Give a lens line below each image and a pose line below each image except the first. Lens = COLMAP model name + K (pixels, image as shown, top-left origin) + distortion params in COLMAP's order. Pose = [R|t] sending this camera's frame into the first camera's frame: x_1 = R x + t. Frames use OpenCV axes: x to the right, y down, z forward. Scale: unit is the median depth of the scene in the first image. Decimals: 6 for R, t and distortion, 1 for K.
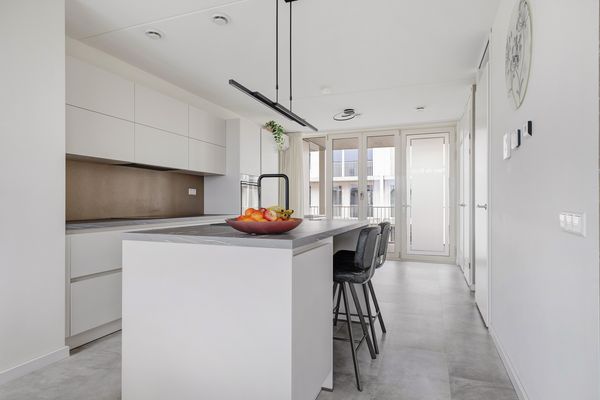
lens RADIAL K [[332.0, 0, 302.1], [0, 332.0, 201.4], [0, 0, 1]] dist [0.002072, 0.000191]
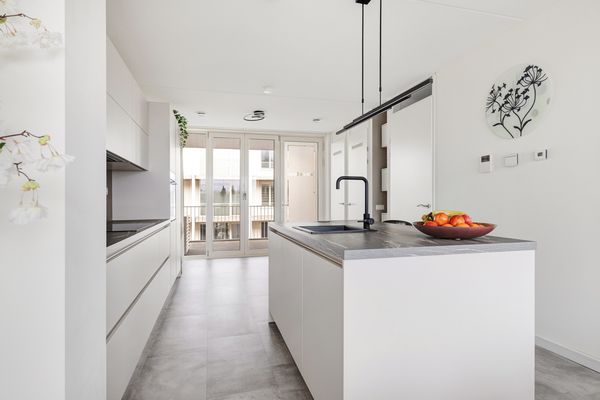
lens RADIAL K [[314.6, 0, 299.5], [0, 314.6, 200.1], [0, 0, 1]] dist [-0.000446, 0.001103]
pose [[0.813606, -0.006884, 0.581375, -0.259671], [0.006656, 0.999975, 0.002526, -0.005819], [-0.581378, 0.001815, 0.813632, 0.120642]]
